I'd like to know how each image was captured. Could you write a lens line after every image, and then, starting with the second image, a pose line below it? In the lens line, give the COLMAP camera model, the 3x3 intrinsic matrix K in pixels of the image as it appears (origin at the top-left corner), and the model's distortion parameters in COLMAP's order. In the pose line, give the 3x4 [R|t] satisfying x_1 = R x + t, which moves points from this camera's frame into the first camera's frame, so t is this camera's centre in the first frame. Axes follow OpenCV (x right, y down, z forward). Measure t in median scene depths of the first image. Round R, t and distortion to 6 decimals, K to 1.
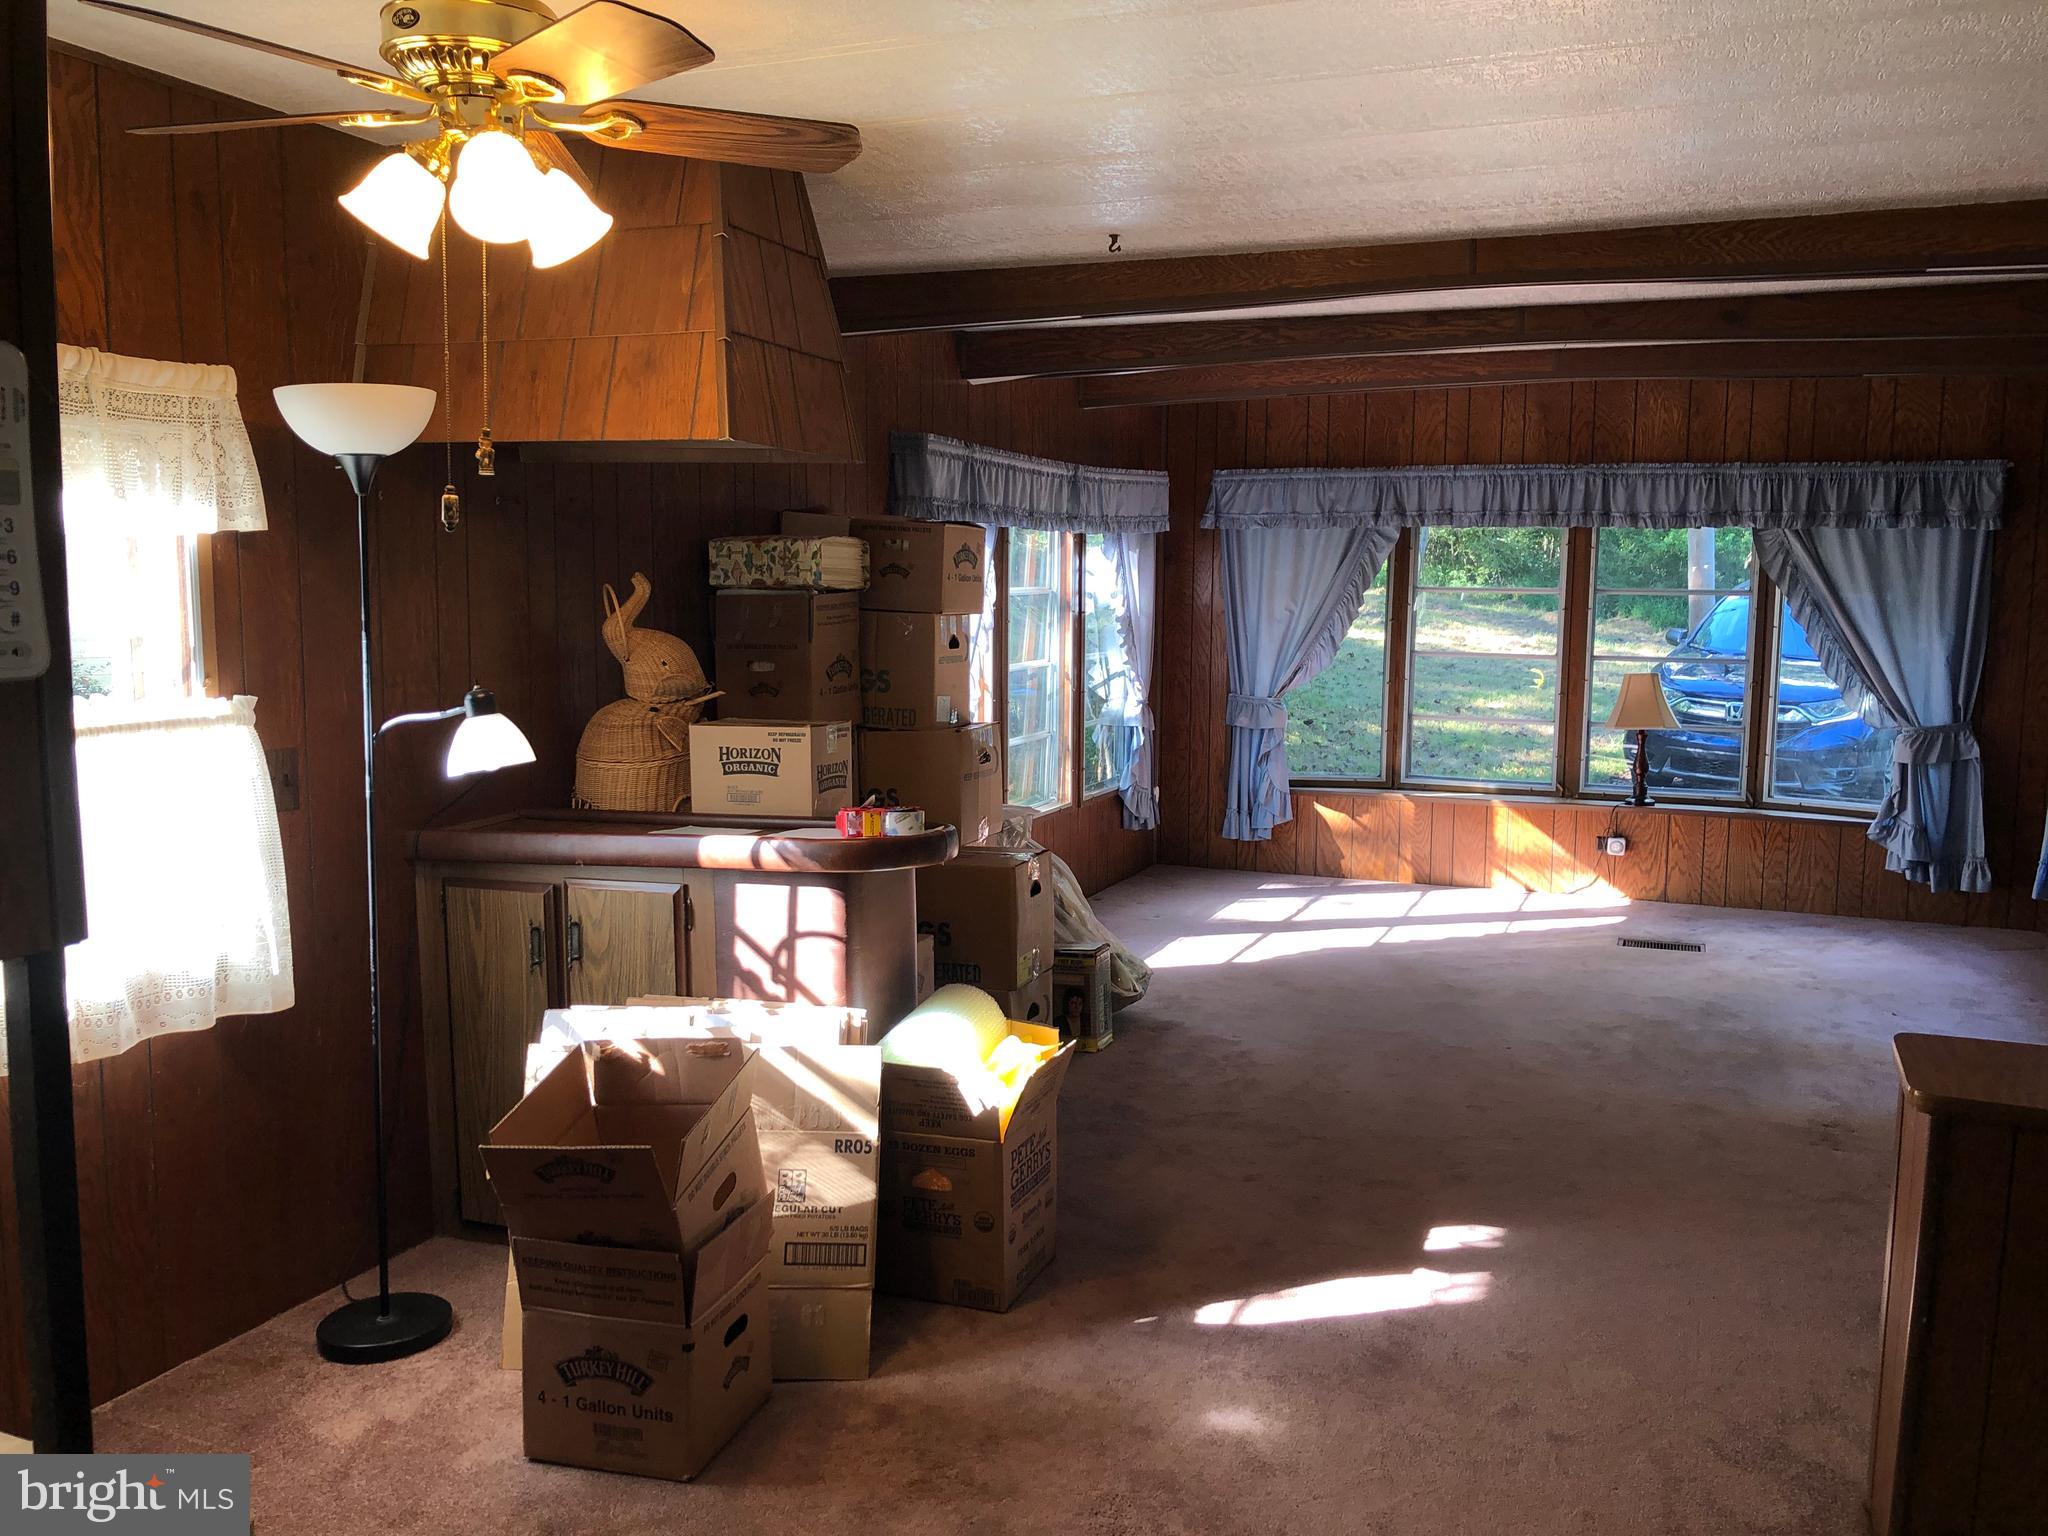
lens RADIAL K [[1702.7, 0, 1024.0], [0, 1702.7, 768.0], [0, 0, 1]] dist [0.050592, -0.014139]
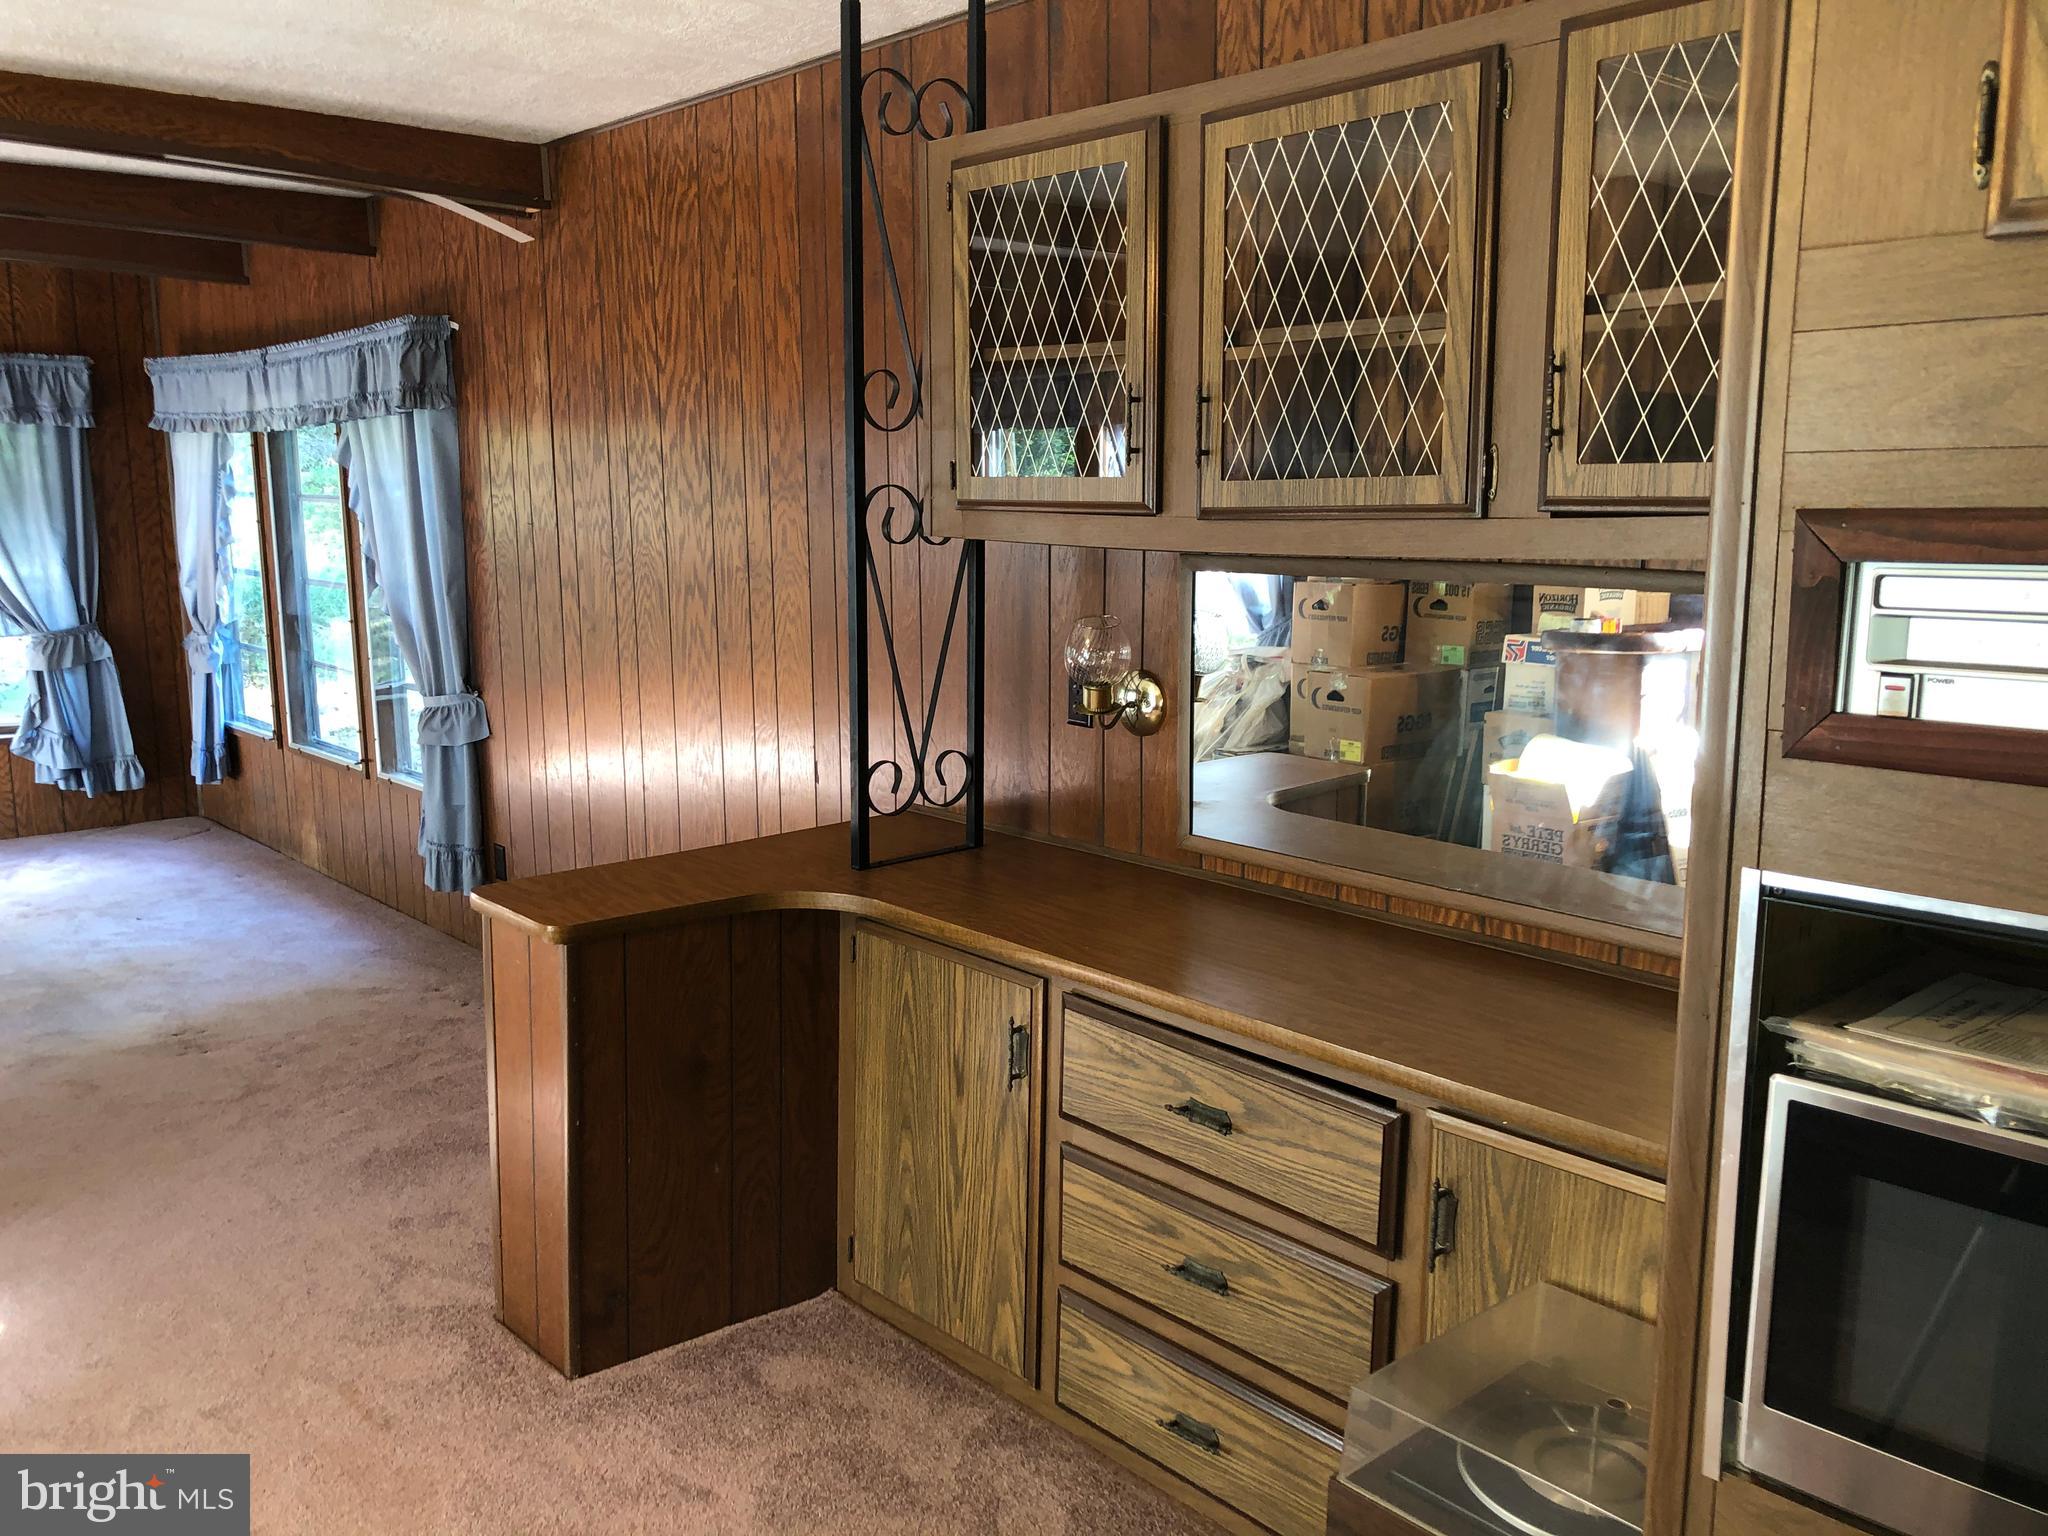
lens RADIAL K [[1702.7, 0, 1024.0], [0, 1702.7, 768.0], [0, 0, 1]] dist [0.050592, -0.014139]
pose [[0.449860, -0.163675, 0.877973, -0.099007], [0.115765, 0.985456, 0.124396, -0.005688], [-0.885565, 0.045678, 0.462265, 0.069359]]
